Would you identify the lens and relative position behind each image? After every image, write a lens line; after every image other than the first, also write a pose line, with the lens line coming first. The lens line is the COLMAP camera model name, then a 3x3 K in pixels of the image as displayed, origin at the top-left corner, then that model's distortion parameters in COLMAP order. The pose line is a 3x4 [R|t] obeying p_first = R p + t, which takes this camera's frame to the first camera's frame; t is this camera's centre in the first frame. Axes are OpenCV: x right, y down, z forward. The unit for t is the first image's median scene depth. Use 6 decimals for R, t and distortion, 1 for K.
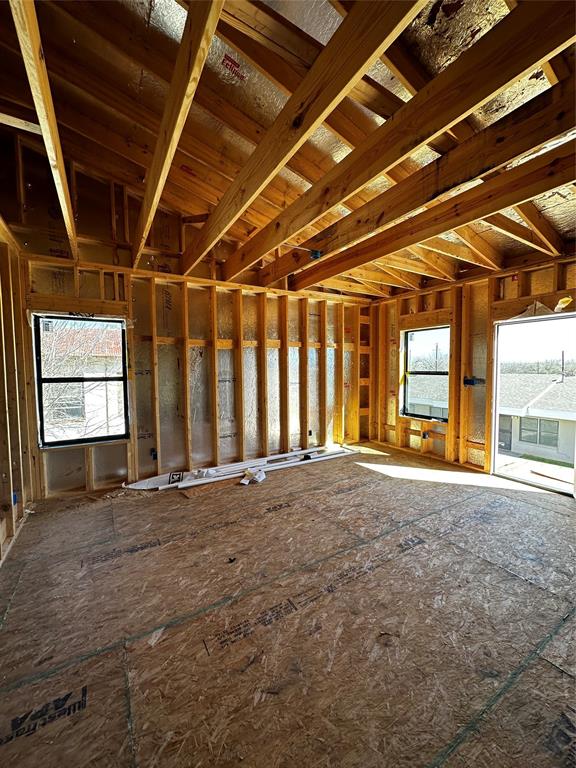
lens RADIAL K [[305.4, 0, 288.0], [0, 305.4, 384.0], [0, 0, 1]] dist [0.000504, -0.000395]
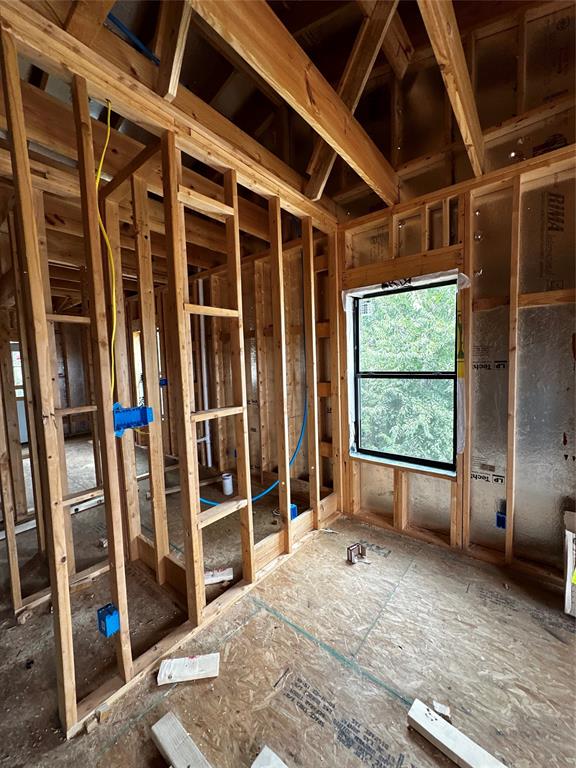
lens RADIAL K [[305.4, 0, 288.0], [0, 305.4, 384.0], [0, 0, 1]] dist [0.000504, -0.000395]
pose [[0.343987, 0.071238, -0.936268, -0.083697], [-0.019498, 0.997445, 0.068729, -0.037787], [0.938772, -0.005386, 0.344497, 0.509378]]
